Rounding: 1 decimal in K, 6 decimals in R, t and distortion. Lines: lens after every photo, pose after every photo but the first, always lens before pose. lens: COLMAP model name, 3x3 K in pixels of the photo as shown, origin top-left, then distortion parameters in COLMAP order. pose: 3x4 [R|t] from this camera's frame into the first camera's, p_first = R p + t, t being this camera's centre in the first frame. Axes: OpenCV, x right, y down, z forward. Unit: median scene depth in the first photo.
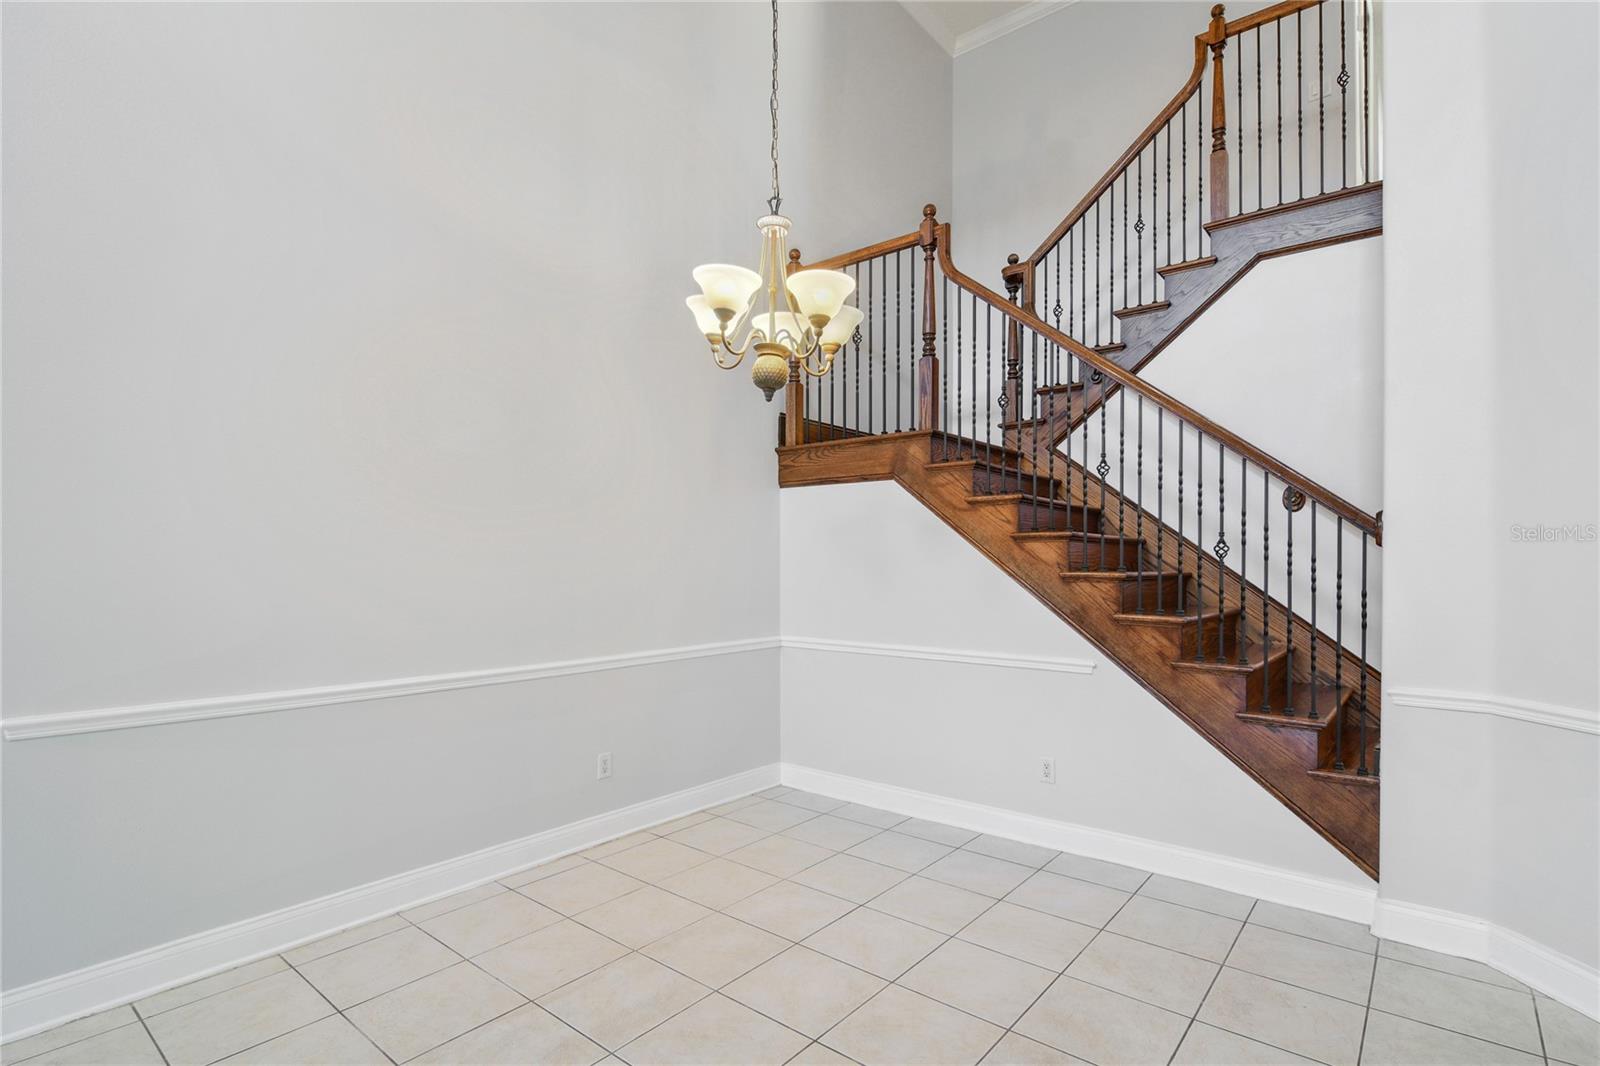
lens RADIAL K [[777.7, 0, 803.3], [0, 777.7, 540.8], [0, 0, 1]] dist [0.000840, -0.002441]
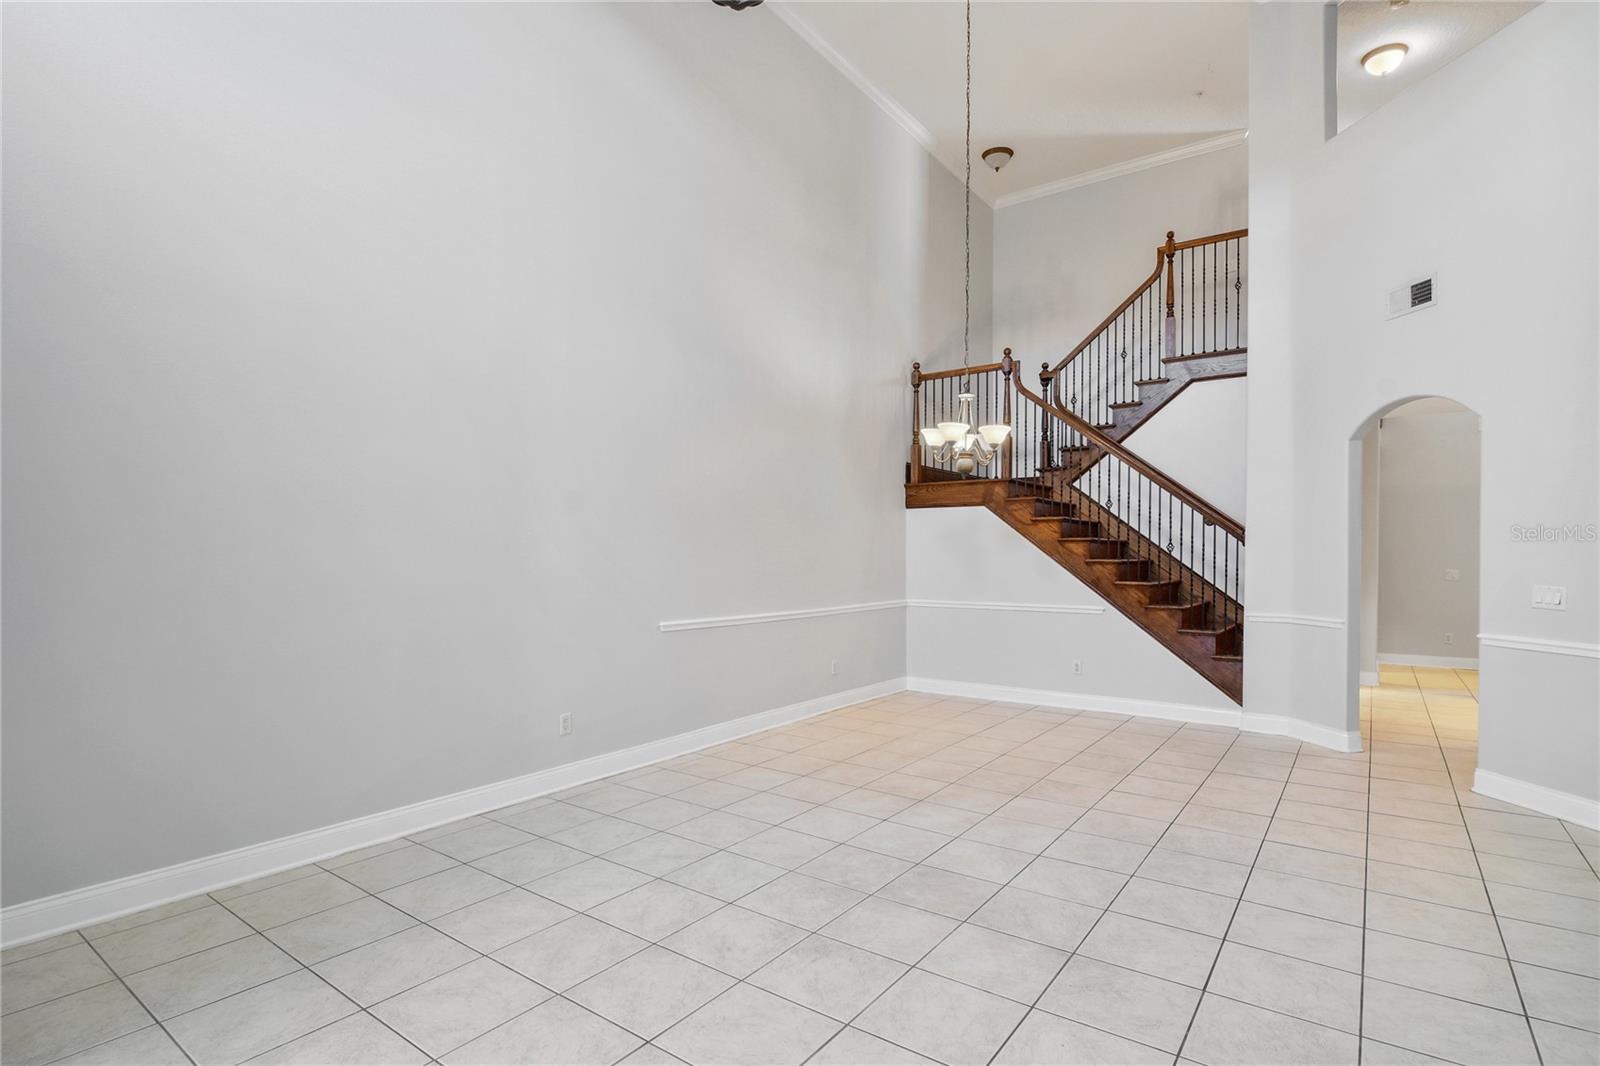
lens RADIAL K [[777.7, 0, 798.4], [0, 777.7, 543.7], [0, 0, 1]] dist [0.000840, -0.002441]
pose [[0.998734, -0.000911, 0.050292, -0.391713], [0.000079, 0.999863, 0.016542, -0.024670], [-0.050300, -0.016517, 0.998598, -0.716856]]
